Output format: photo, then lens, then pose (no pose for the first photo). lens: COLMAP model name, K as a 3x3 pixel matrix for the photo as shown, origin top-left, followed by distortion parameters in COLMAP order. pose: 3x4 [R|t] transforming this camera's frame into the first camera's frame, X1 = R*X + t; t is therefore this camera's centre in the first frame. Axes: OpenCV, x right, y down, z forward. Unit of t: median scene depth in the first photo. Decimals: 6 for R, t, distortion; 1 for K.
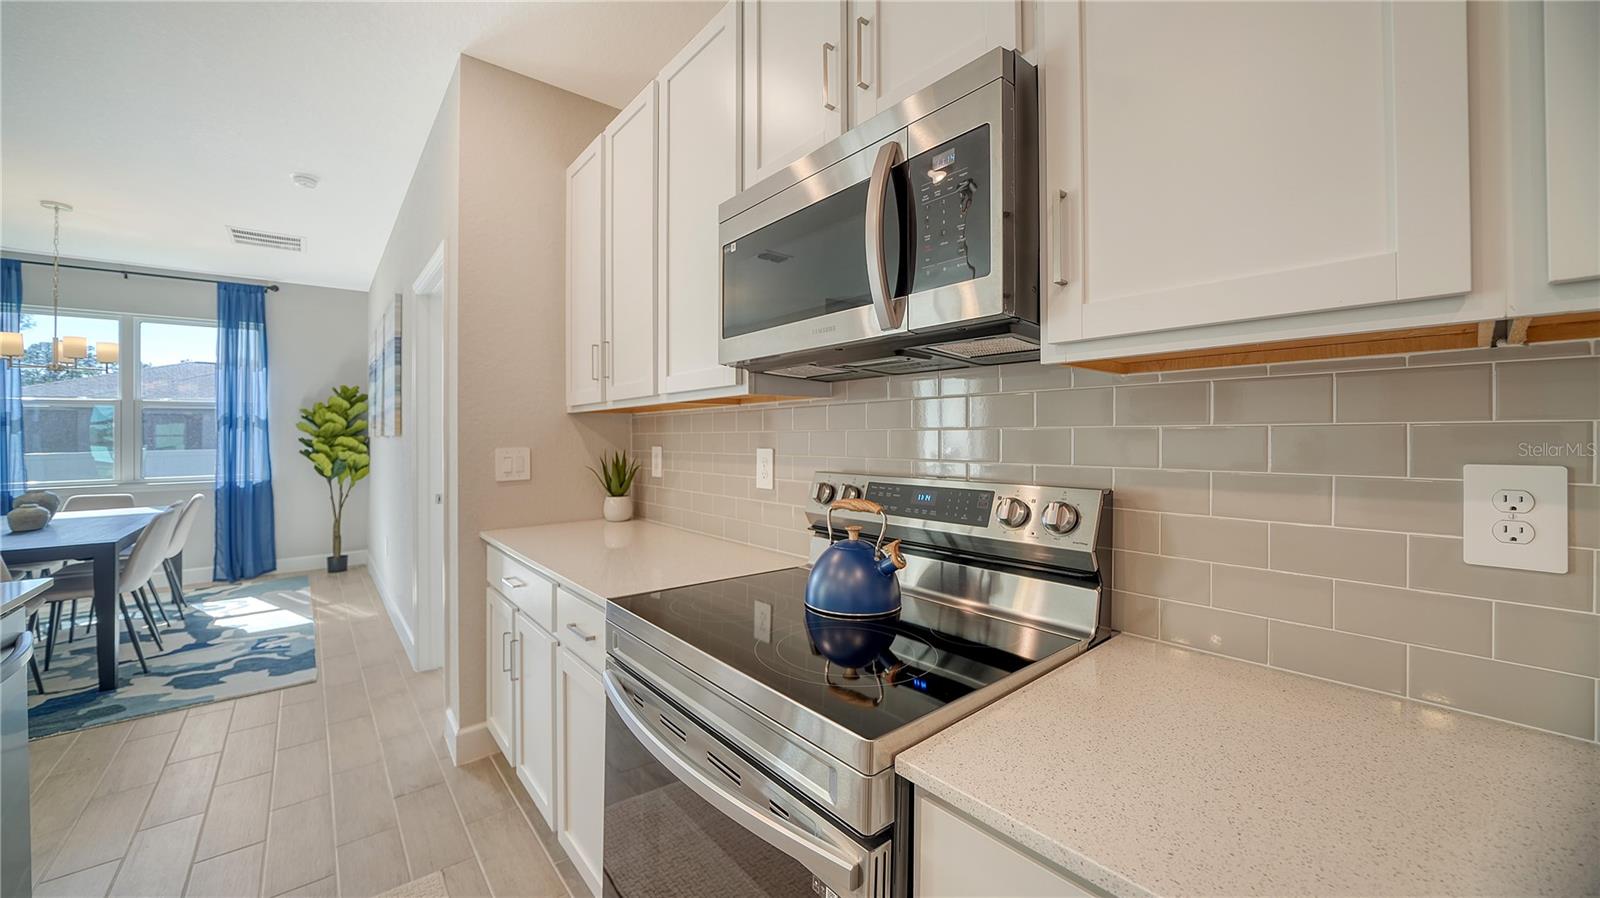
lens RADIAL K [[598.2, 0, 795.3], [0, 598.2, 431.6], [0, 0, 1]] dist [-0.017063, 0.000198]
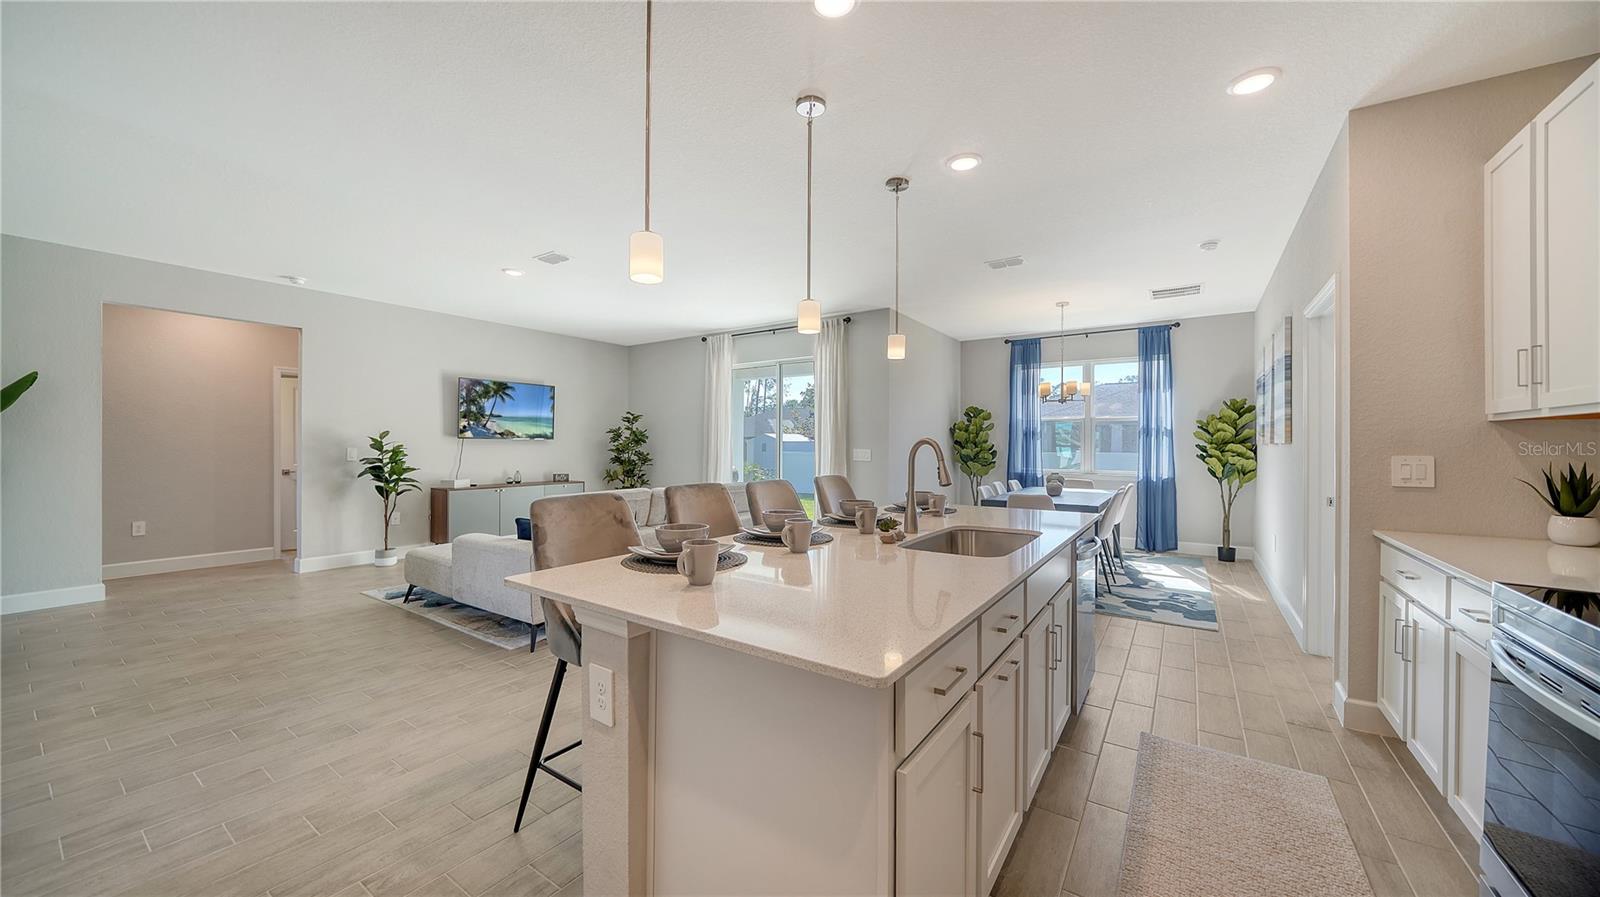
lens RADIAL K [[591.3, 0, 790.4], [0, 591.3, 436.2], [0, 0, 1]] dist [-0.011505, 0.000481]
pose [[0.283354, -0.000070, -0.959015, 0.093407], [-0.004744, 0.999988, -0.001475, -0.000311], [0.959004, 0.004968, 0.283350, -0.158521]]
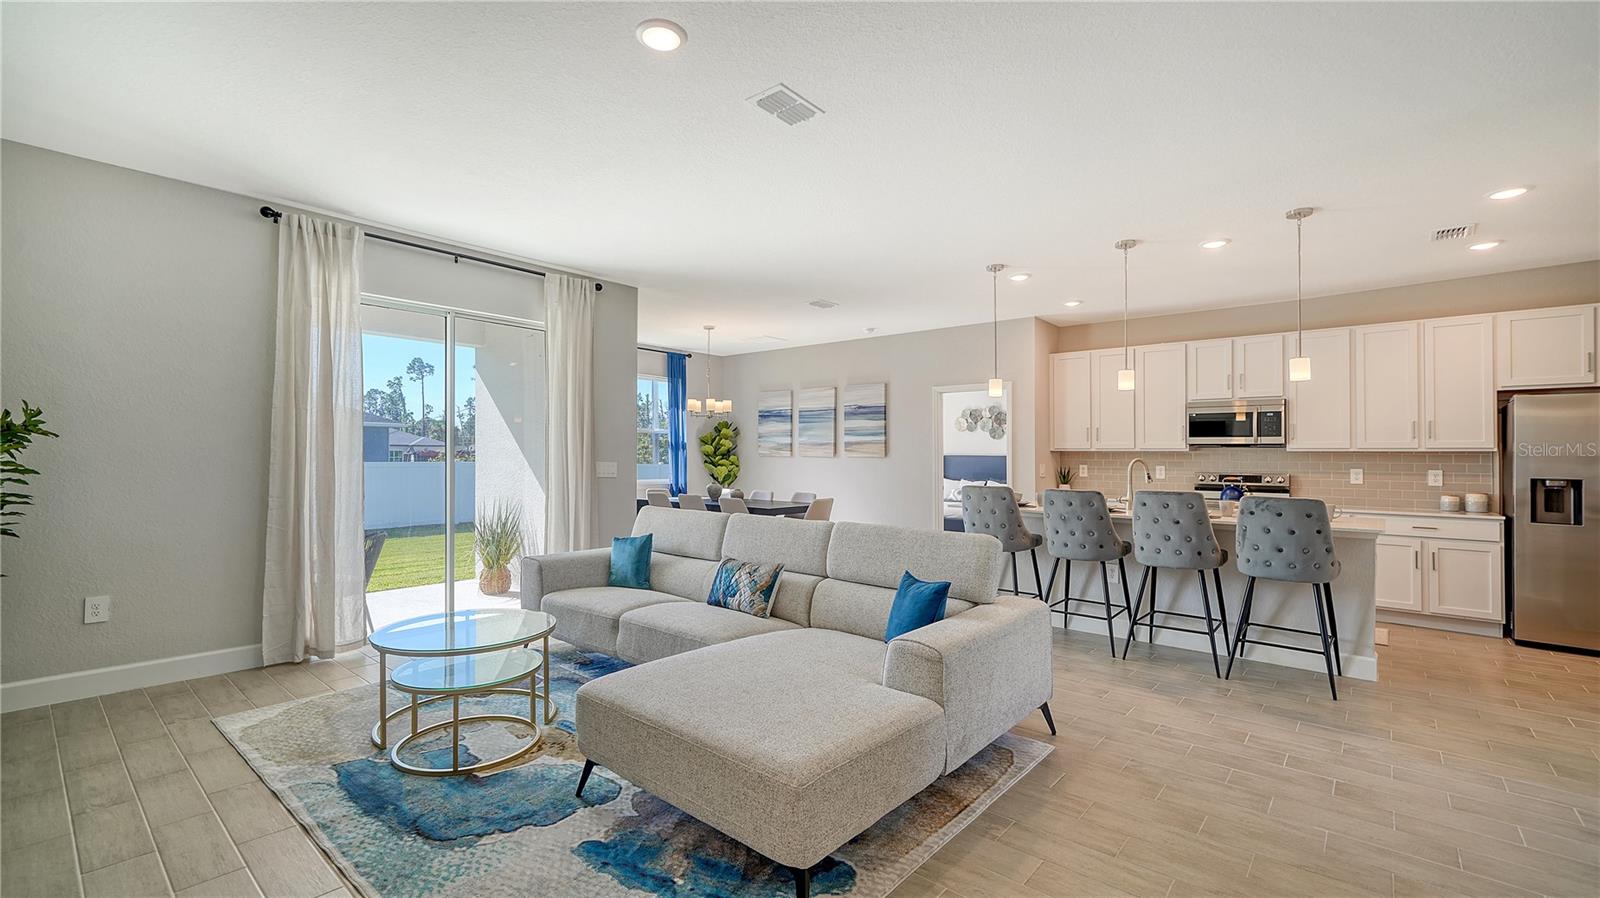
lens RADIAL K [[701.3, 0, 800.0], [0, 701.3, 449.0], [0, 0, 1]] dist [0.002634, 0.000468]
pose [[0.977904, 0.015039, 0.208511, -1.061723], [-0.011309, 0.999754, -0.019070, 0.018959], [-0.208747, 0.016291, 0.977834, -0.844342]]
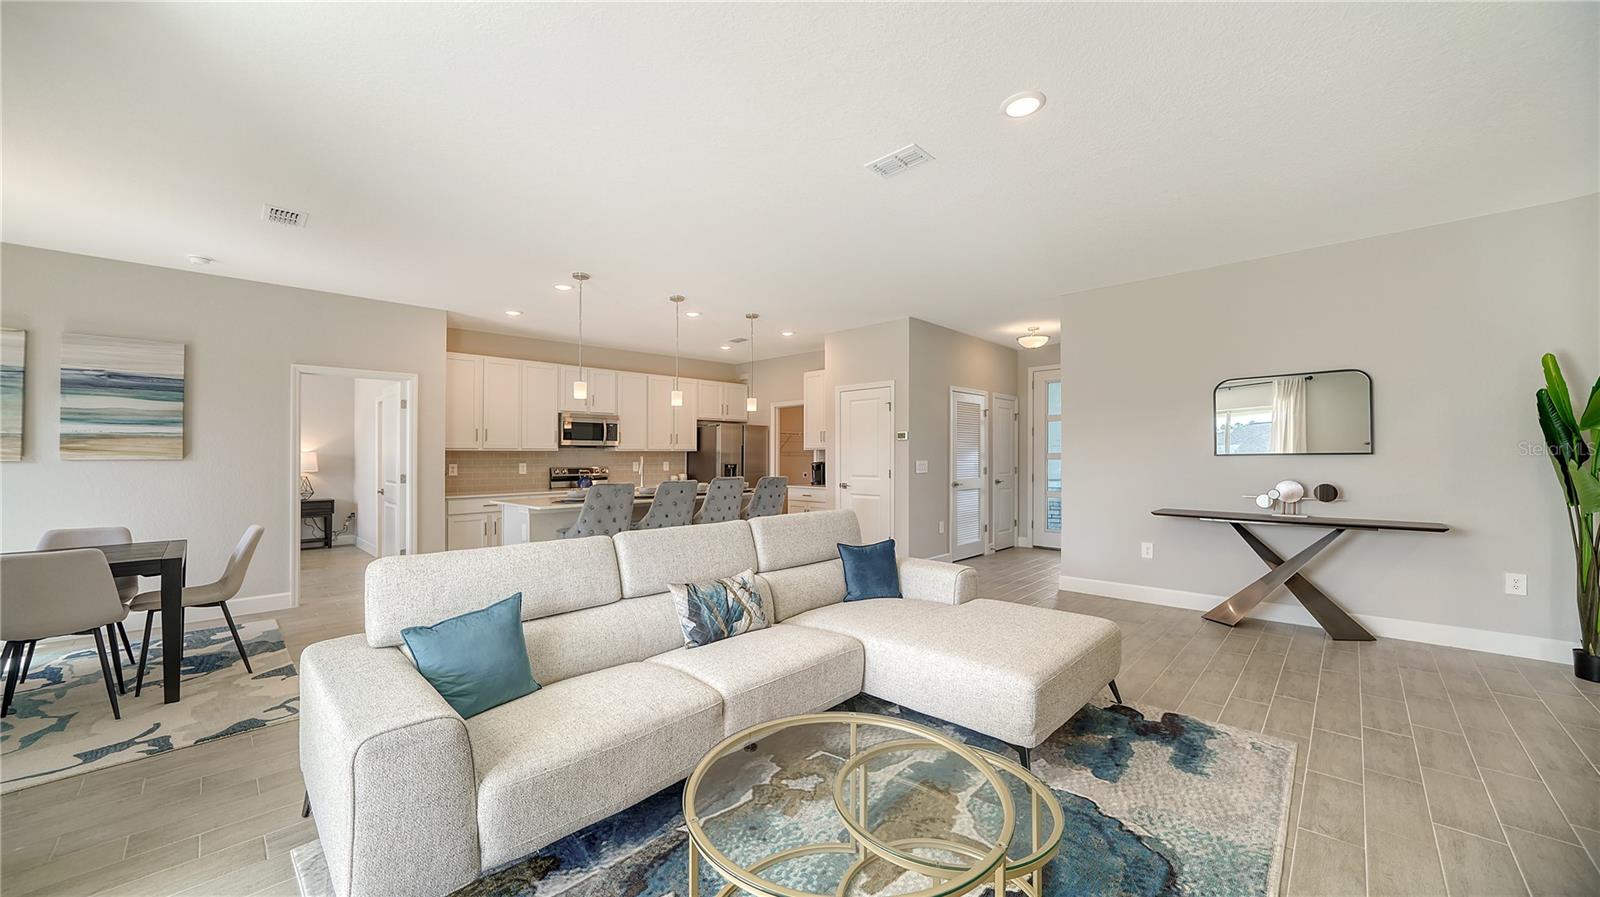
lens RADIAL K [[591.3, 0, 790.4], [0, 591.3, 436.2], [0, 0, 1]] dist [-0.011505, 0.000481]
pose [[-0.160029, 0.039373, 0.986327, -1.530189], [0.014530, 0.999190, -0.037529, 0.015395], [-0.987005, 0.008326, -0.160471, -0.041402]]
